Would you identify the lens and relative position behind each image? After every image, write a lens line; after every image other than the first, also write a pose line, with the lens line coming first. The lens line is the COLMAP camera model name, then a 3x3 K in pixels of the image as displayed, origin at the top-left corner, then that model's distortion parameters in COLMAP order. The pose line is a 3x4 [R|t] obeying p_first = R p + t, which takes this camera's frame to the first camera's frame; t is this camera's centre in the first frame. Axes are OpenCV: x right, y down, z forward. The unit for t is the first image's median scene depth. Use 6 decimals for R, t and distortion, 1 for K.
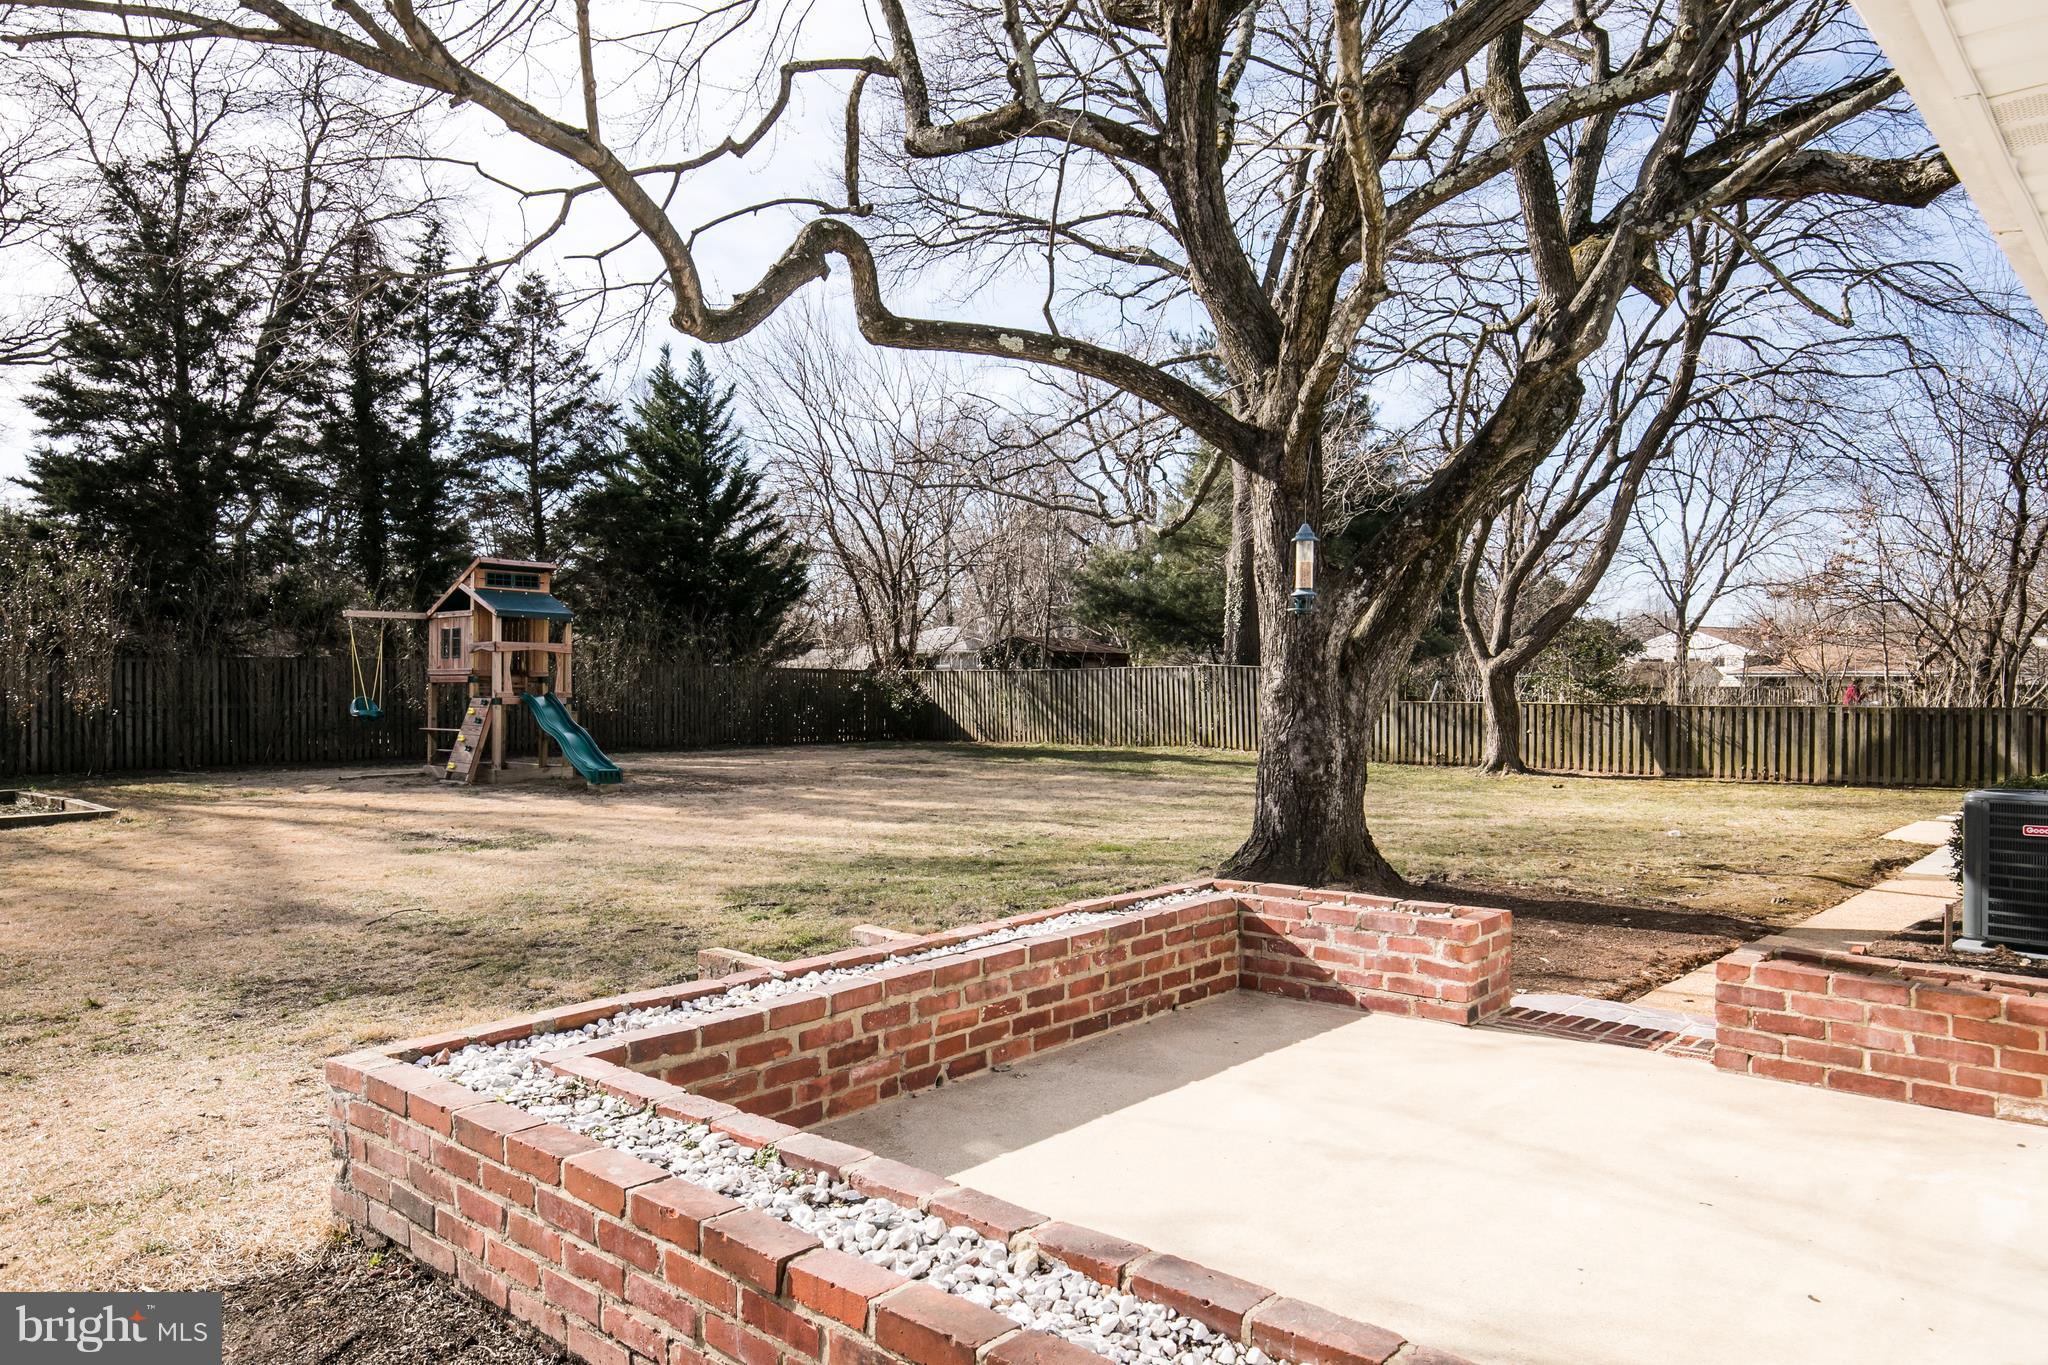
lens RADIAL K [[1433.0, 0, 1022.4], [0, 1433.0, 683.1], [0, 0, 1]] dist [0.006037, 0.000532]
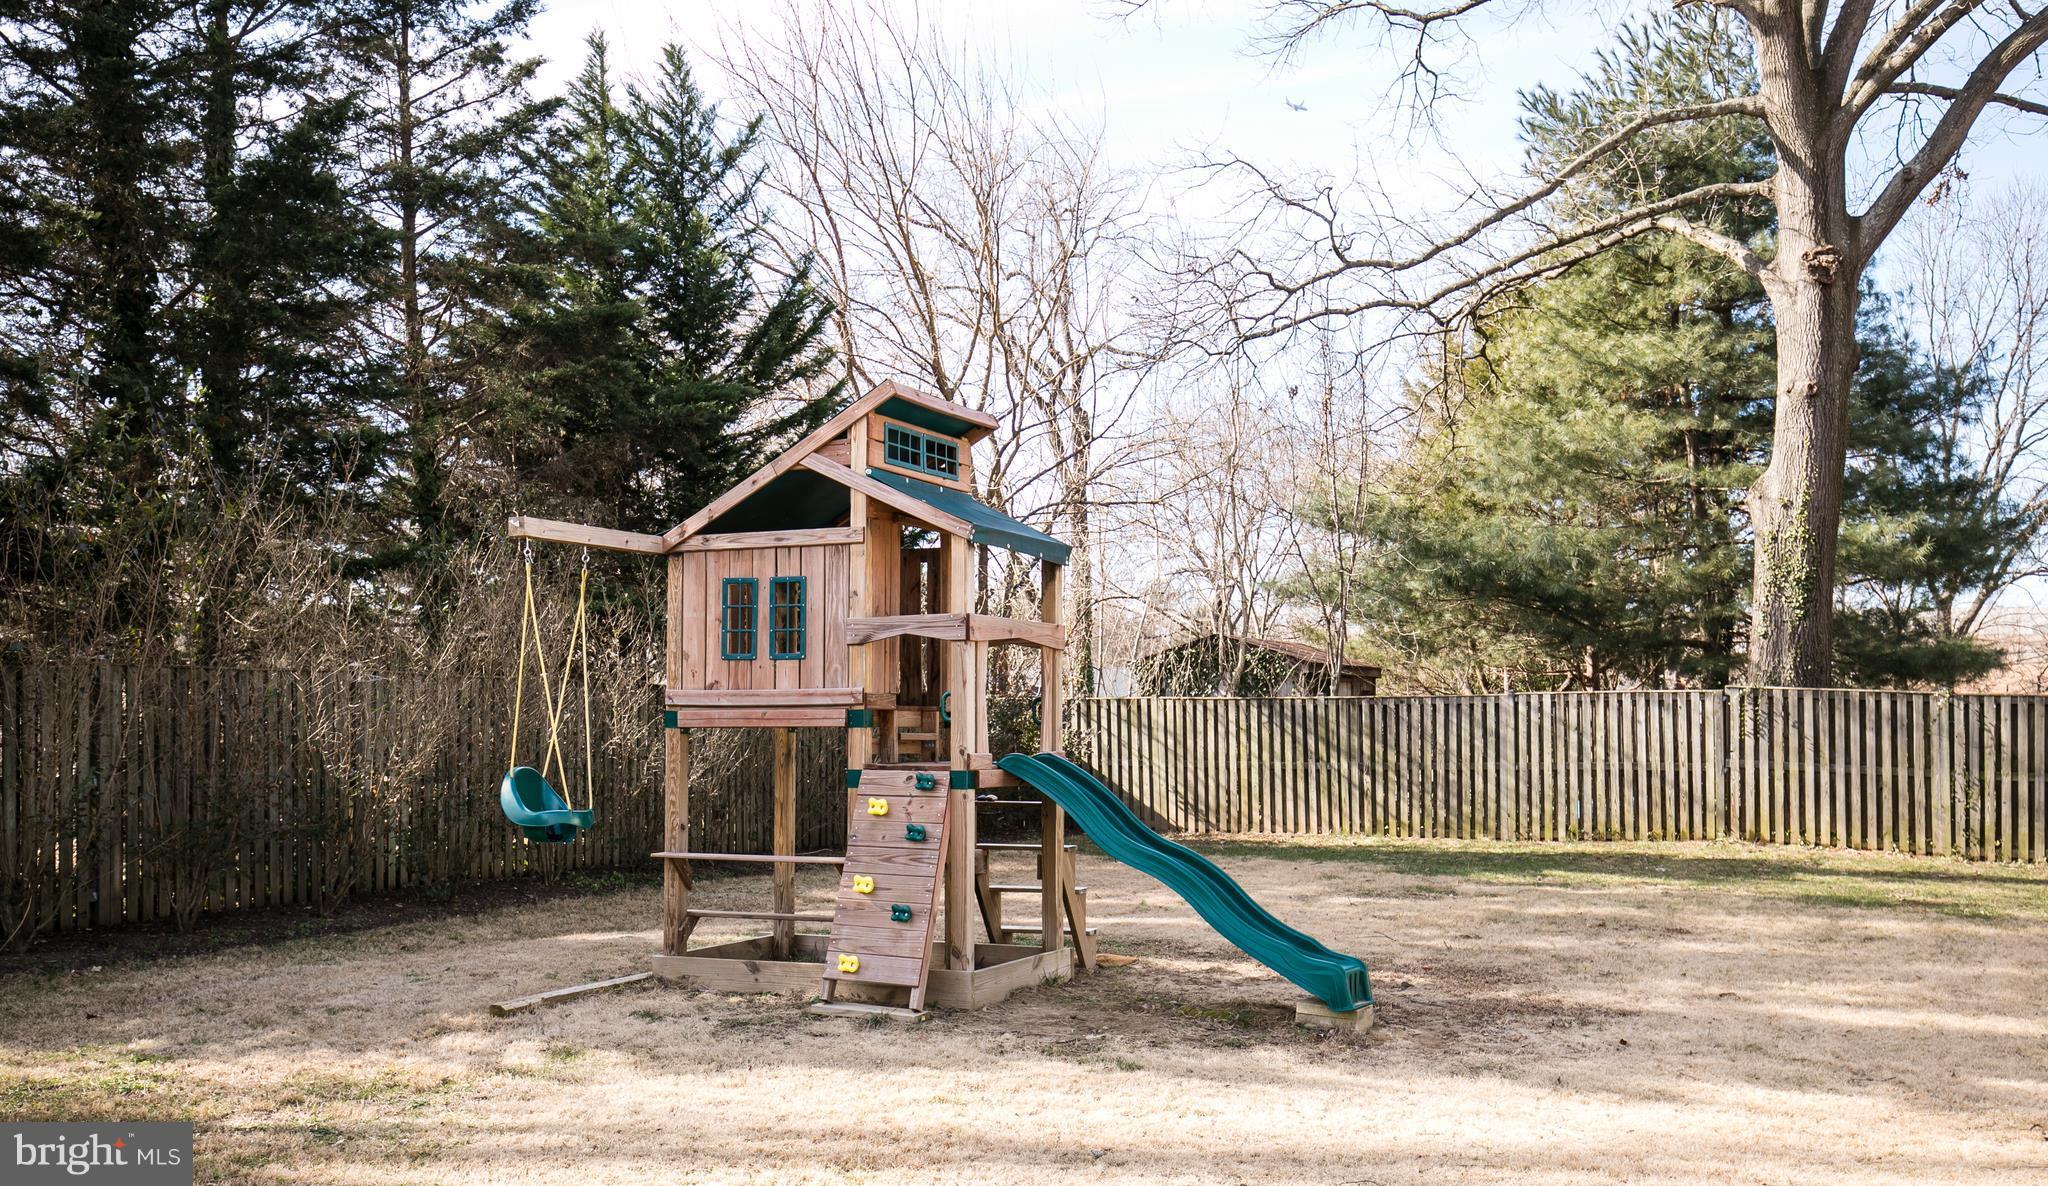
lens RADIAL K [[2048.9, 0, 1024.7], [0, 2048.9, 597.5], [0, 0, 1]] dist [-0.026960, 0.000000]
pose [[0.964623, 0.014609, 0.263229, -0.459158], [0.000594, 0.998340, -0.057585, -0.003091], [-0.263634, 0.055704, 0.963013, 0.470710]]
